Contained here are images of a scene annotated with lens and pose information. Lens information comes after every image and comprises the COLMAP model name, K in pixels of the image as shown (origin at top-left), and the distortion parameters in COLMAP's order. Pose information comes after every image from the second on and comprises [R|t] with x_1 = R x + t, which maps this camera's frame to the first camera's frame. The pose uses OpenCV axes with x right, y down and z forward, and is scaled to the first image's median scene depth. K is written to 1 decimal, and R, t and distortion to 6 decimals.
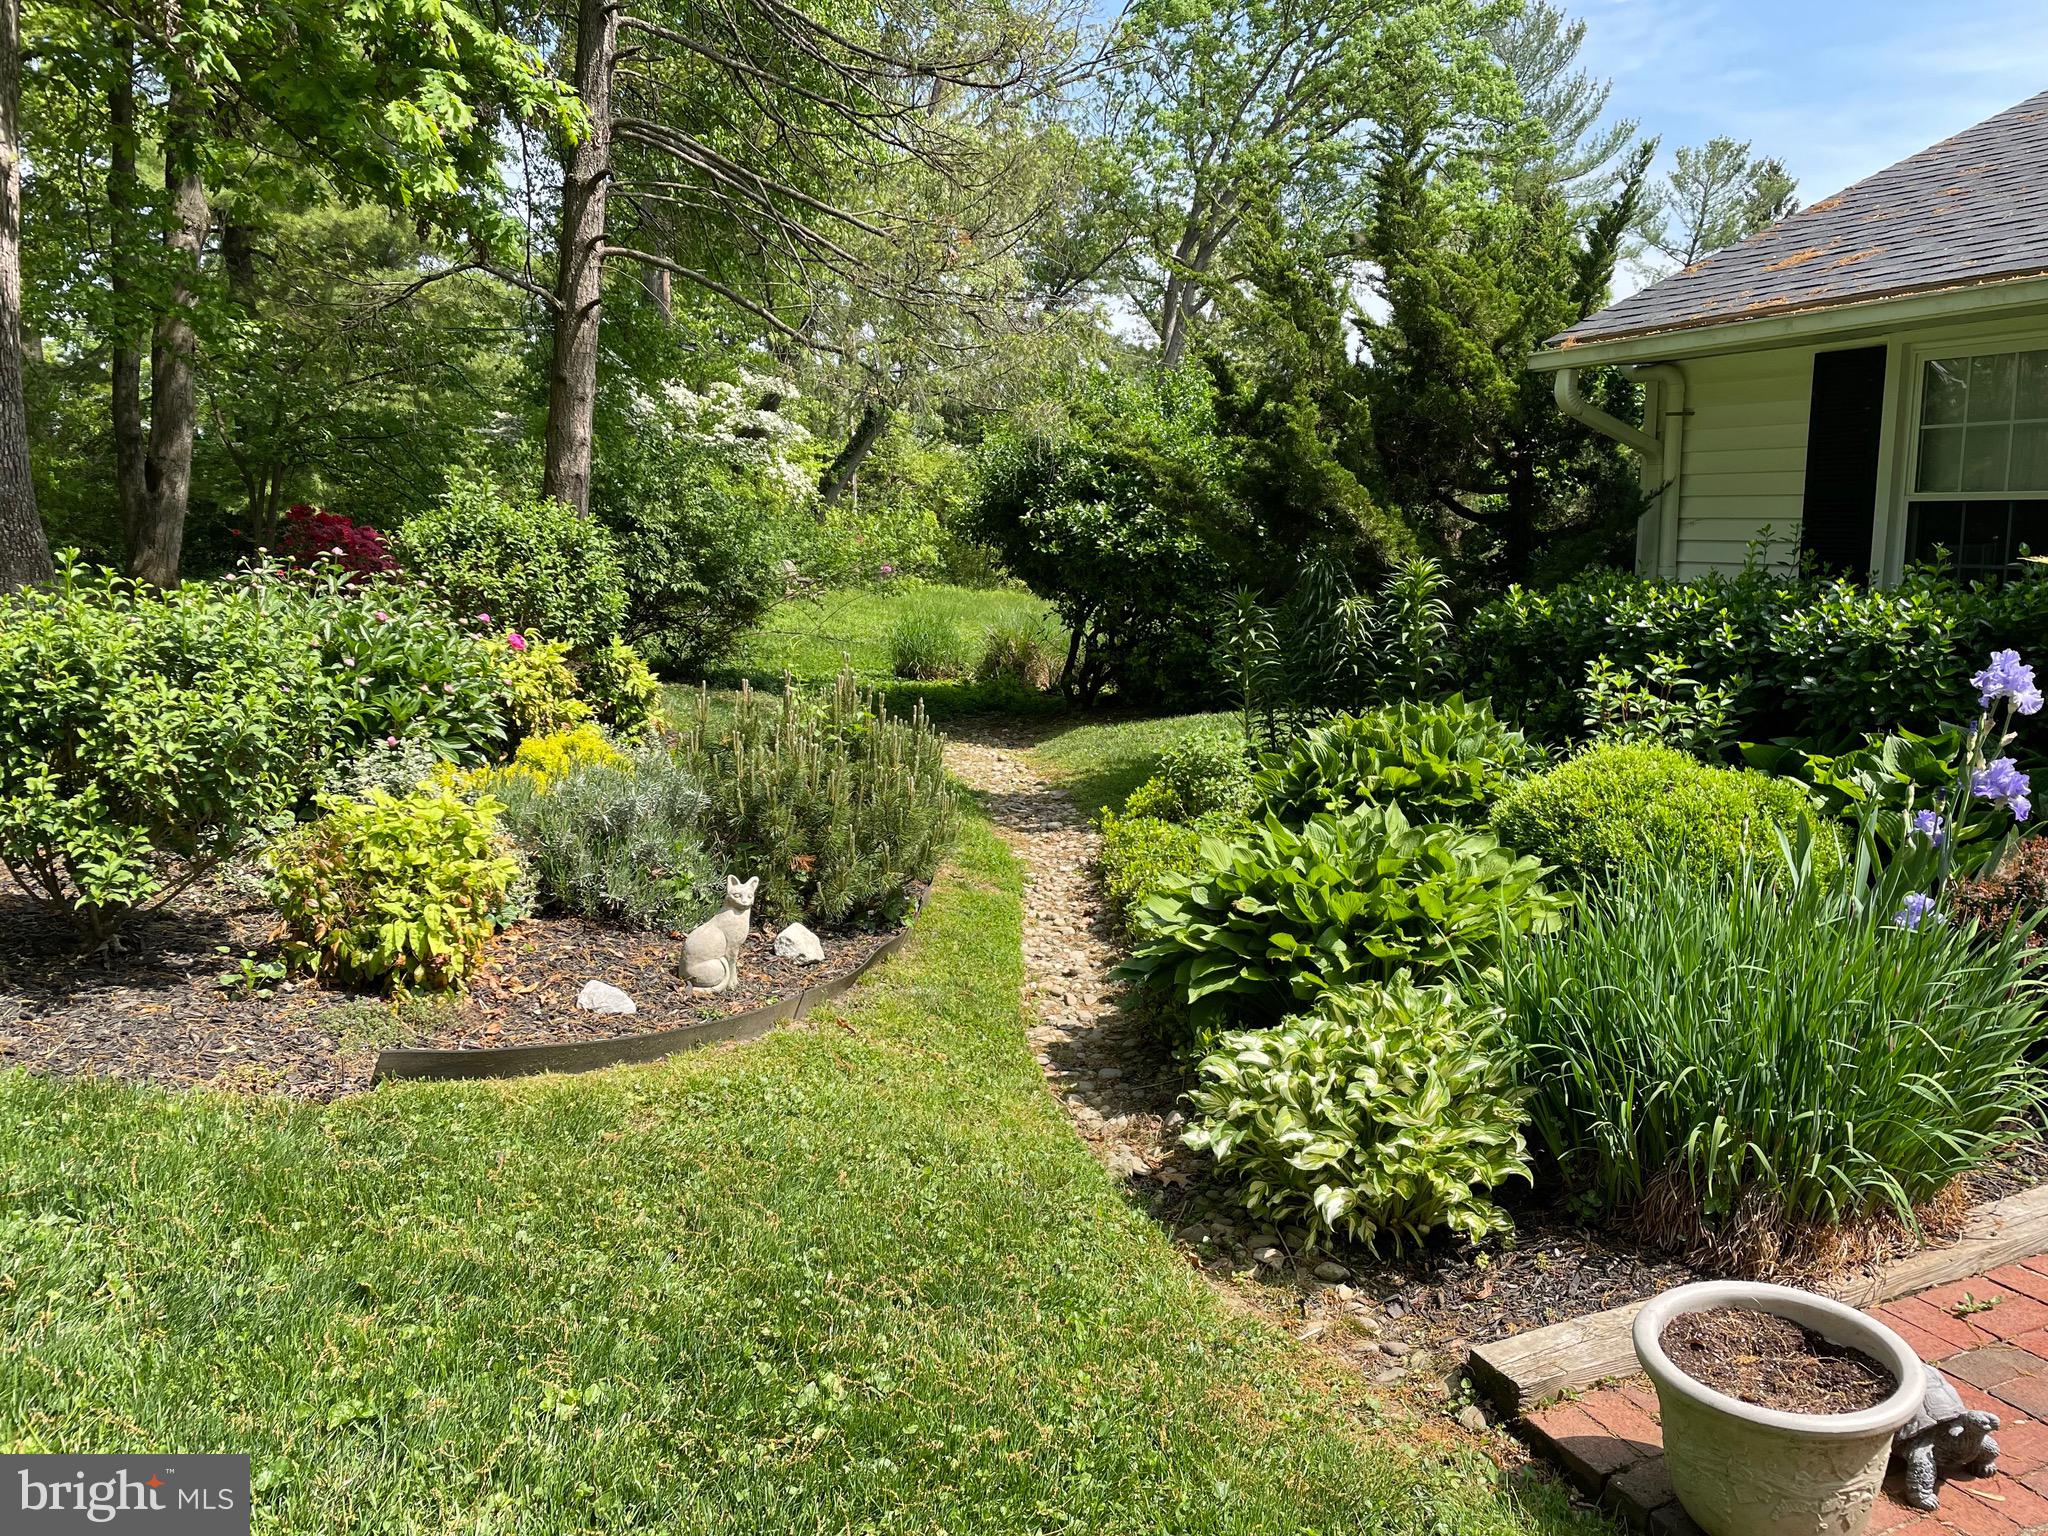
lens RADIAL K [[1548.6, 0, 1017.9], [0, 1548.6, 759.6], [0, 0, 1]] dist [0.101275, -0.137348]
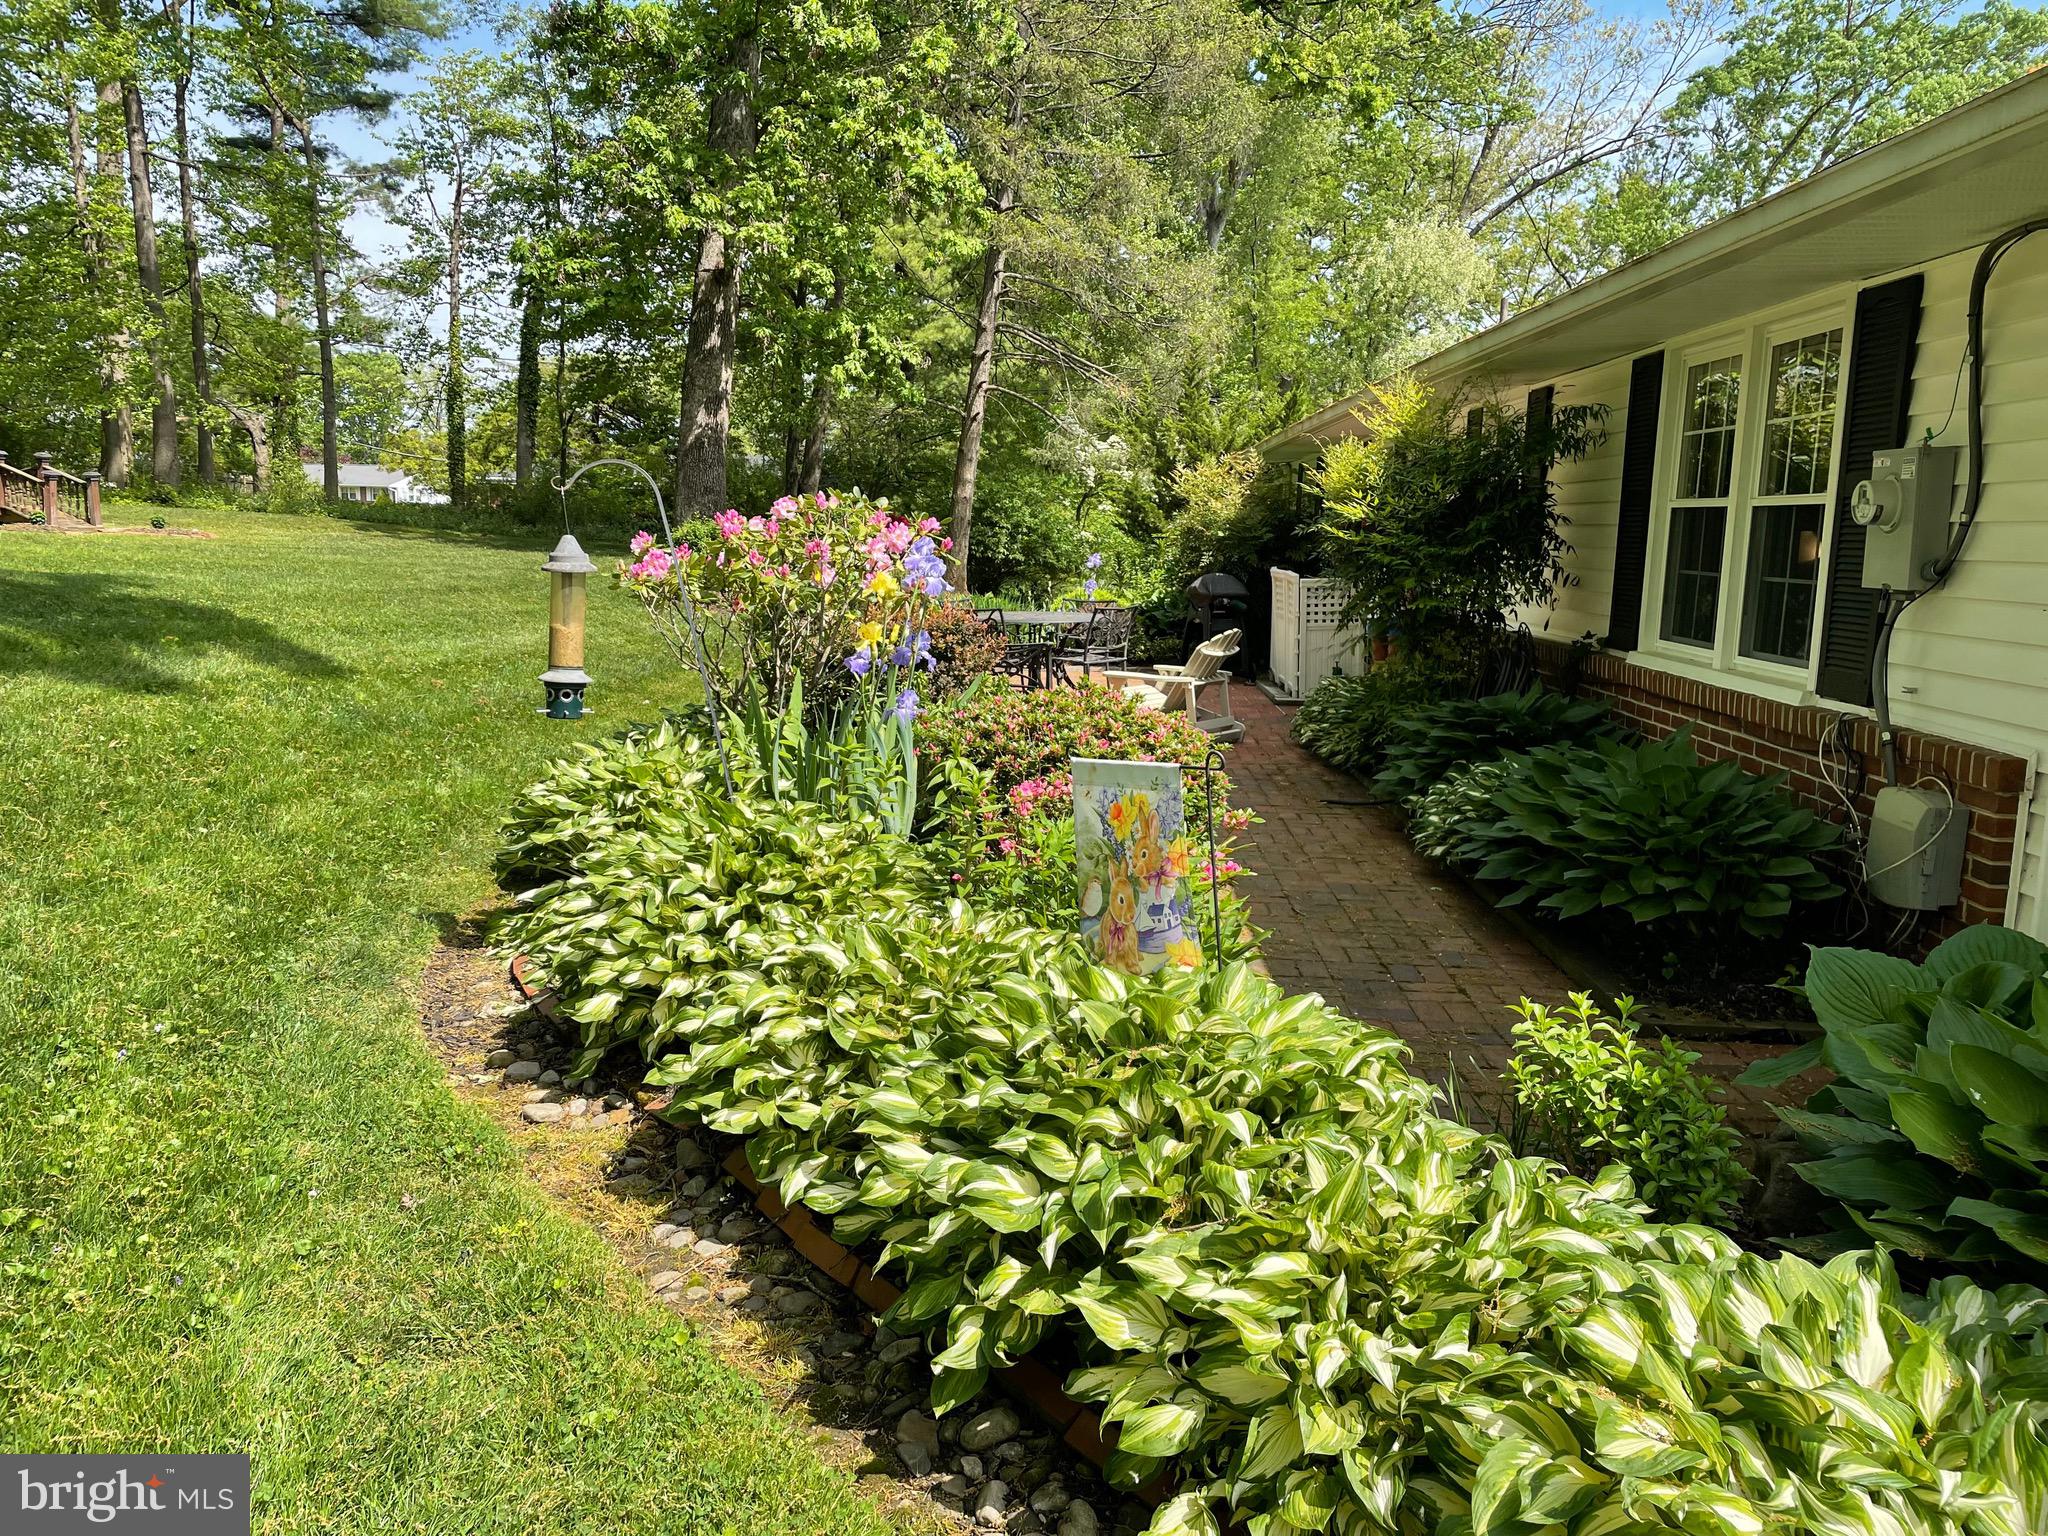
lens RADIAL K [[1548.6, 0, 1017.9], [0, 1548.6, 759.6], [0, 0, 1]] dist [0.101275, -0.137348]
pose [[0.914888, 0.095575, -0.392232, 1.189149], [-0.098372, 0.995065, 0.013013, 0.244020], [0.391540, 0.026680, 0.919774, -1.622580]]
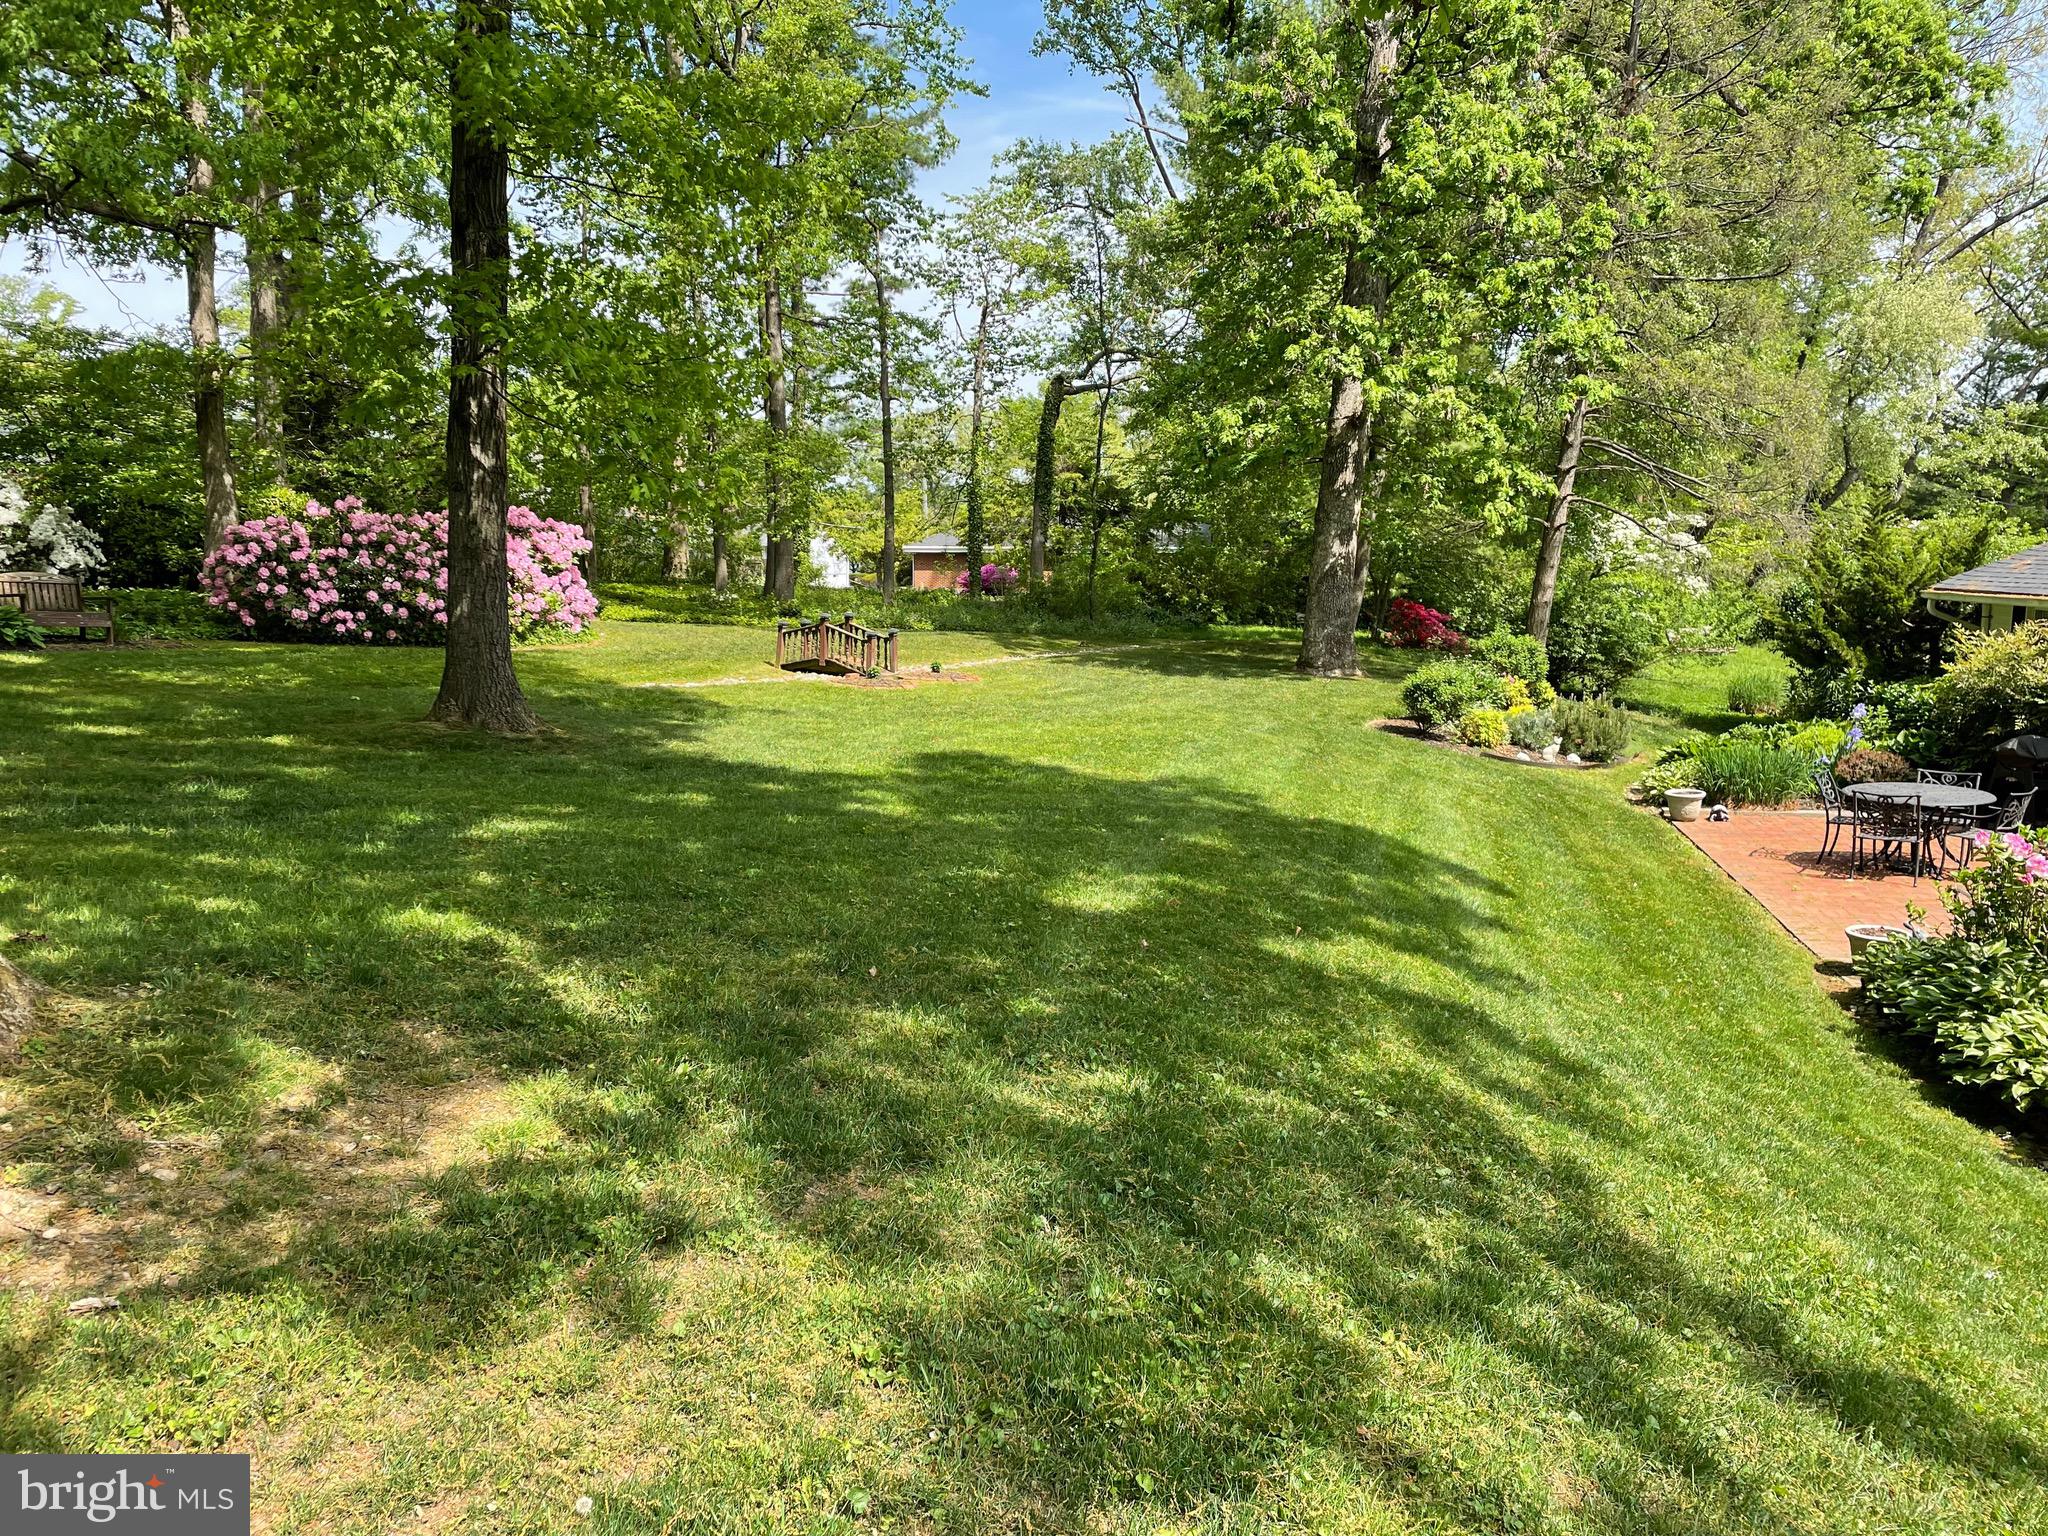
lens RADIAL K [[1548.6, 0, 1017.9], [0, 1548.6, 759.6], [0, 0, 1]] dist [0.101275, -0.137348]
pose [[0.818461, 0.091346, -0.567255, 0.716314], [-0.102403, 0.994665, 0.012420, 0.158859], [0.565363, 0.047923, 0.823449, -2.305671]]
